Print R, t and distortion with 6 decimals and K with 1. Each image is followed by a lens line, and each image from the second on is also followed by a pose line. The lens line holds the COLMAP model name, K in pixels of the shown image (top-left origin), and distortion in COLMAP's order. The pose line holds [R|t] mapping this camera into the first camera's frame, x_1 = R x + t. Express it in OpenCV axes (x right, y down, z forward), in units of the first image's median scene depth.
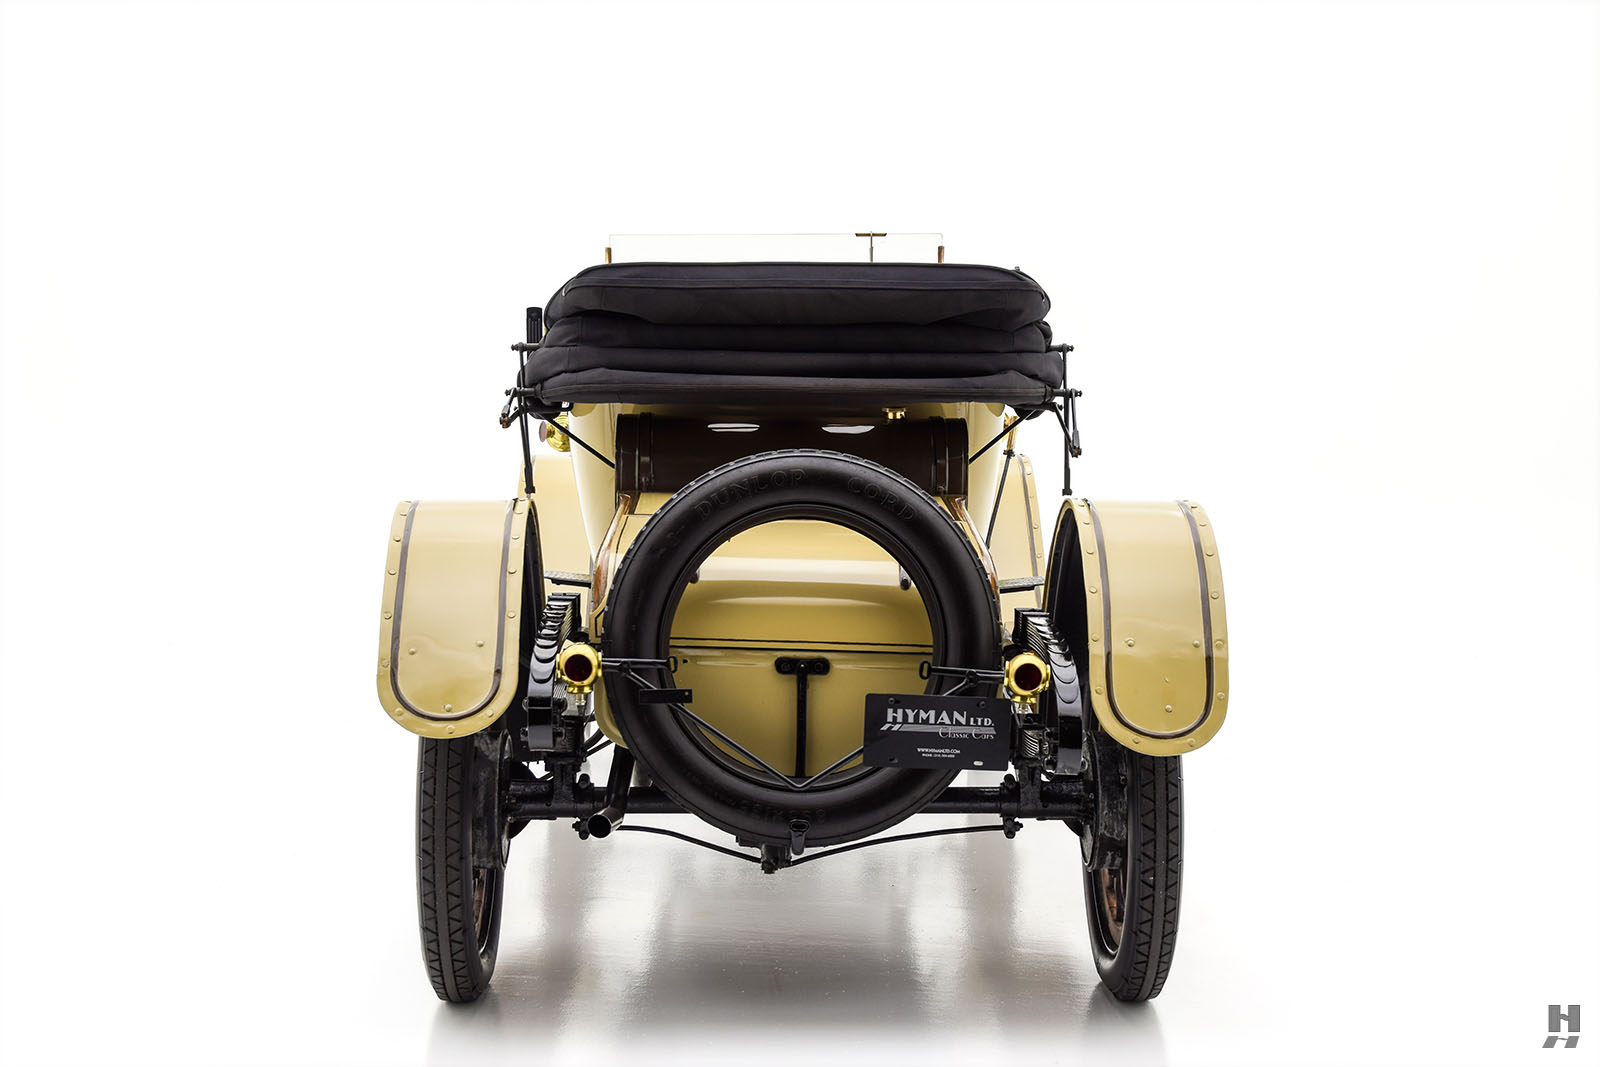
lens RADIAL K [[2586.5, 0, 796.4], [0, 2586.5, 519.1], [0, 0, 1]] dist [0.142661, 0.000000]
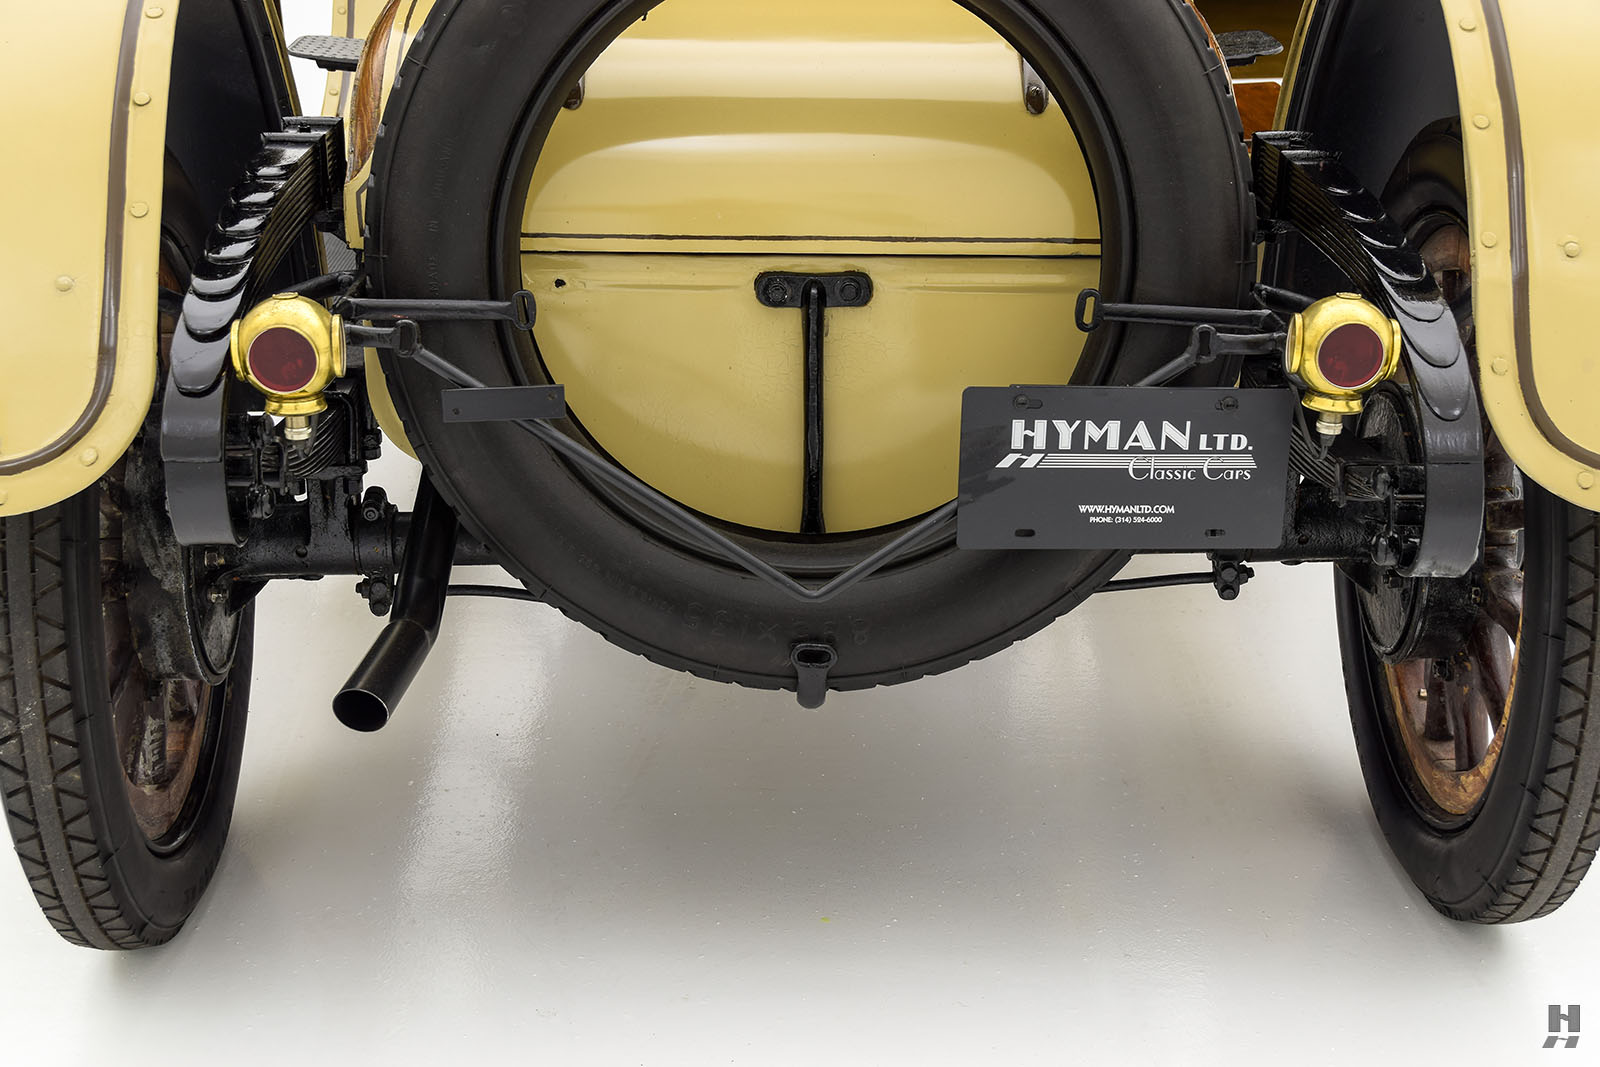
lens RADIAL K [[2586.5, 0, 790.7], [0, 2586.5, 578.9], [0, 0, 1]] dist [0.142661, 0.000000]
pose [[0.999897, -0.014110, 0.002623, -0.003973], [0.012851, 0.961628, 0.274054, -0.021718], [-0.006389, -0.273993, 0.961711, 0.568857]]
